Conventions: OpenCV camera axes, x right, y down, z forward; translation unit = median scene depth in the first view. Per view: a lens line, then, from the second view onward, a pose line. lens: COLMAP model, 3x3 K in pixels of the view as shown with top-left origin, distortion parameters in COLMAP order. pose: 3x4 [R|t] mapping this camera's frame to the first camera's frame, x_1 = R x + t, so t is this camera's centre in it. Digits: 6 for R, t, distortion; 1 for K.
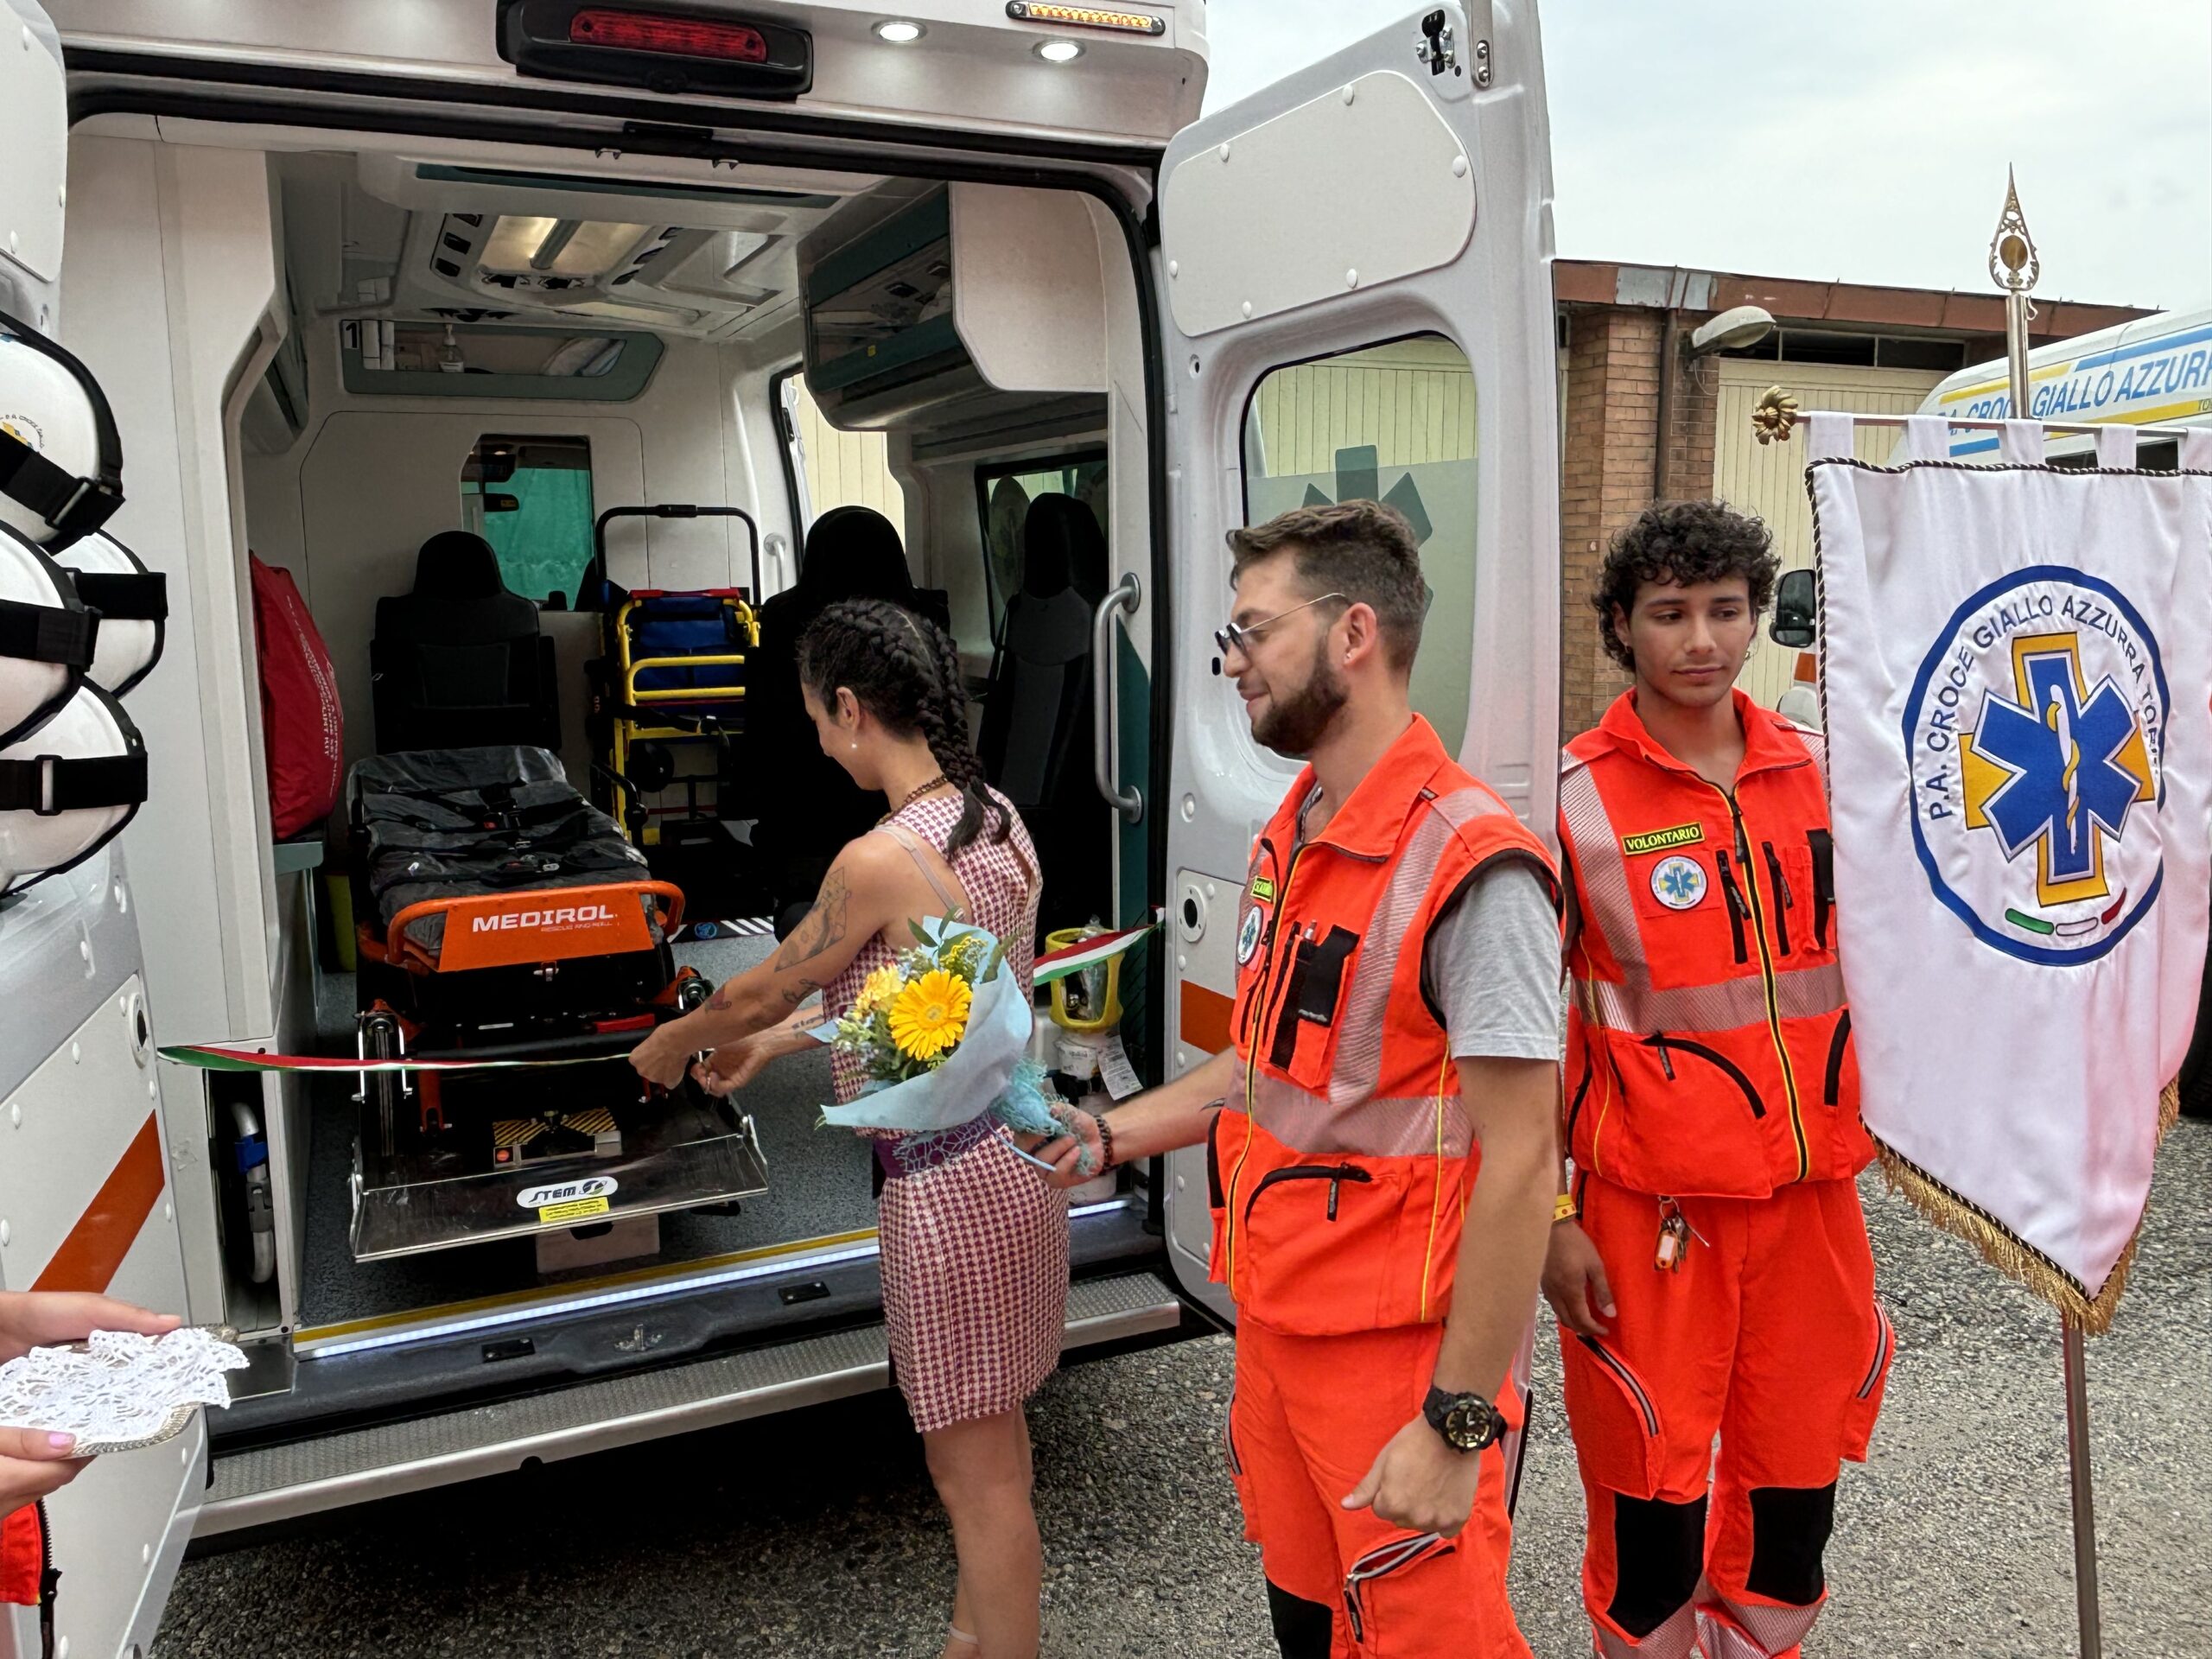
lens RADIAL K [[1674.2, 0, 1104.5], [0, 1674.2, 802.7], [0, 0, 1]] dist [0.056675, -0.087566]
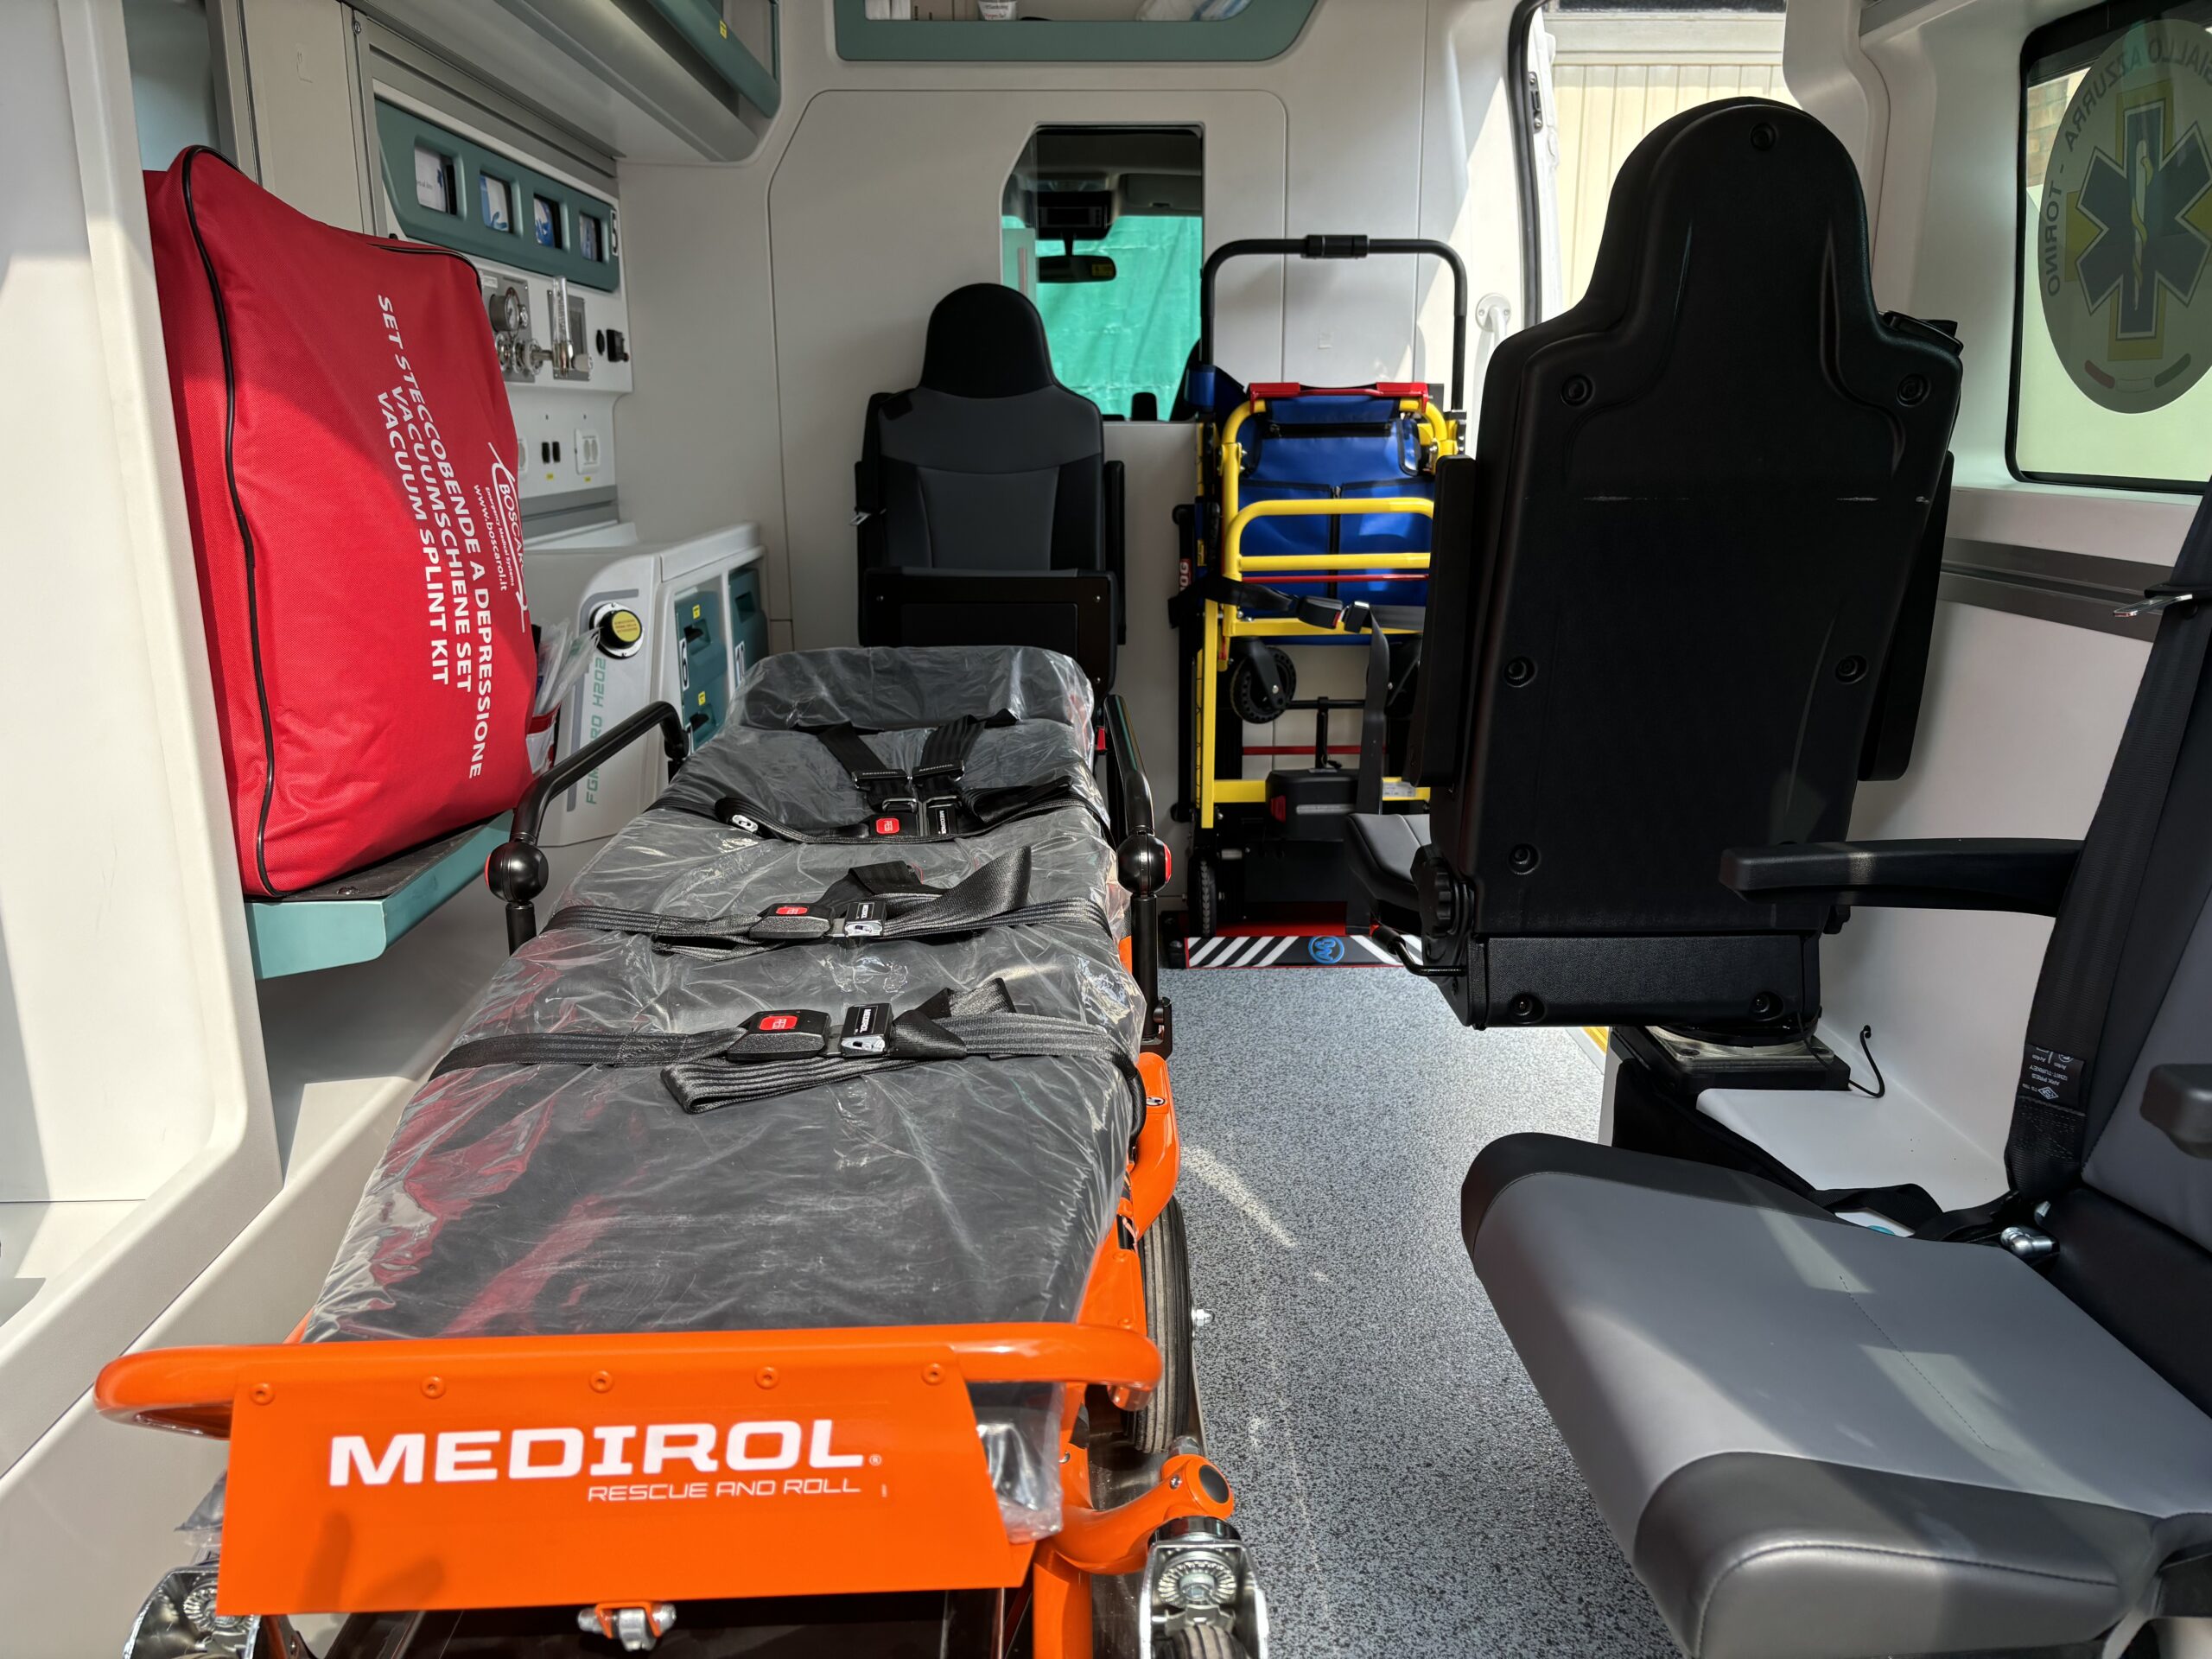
lens RADIAL K [[1684.5, 0, 1102.8], [0, 1684.5, 833.4], [0, 0, 1]] dist [0.060034, -0.076281]
pose [[0.924171, 0.096885, -0.369488, -0.092191], [-0.061597, 0.992439, 0.106163, -0.028604], [0.376980, -0.075353, 0.923151, 0.414993]]
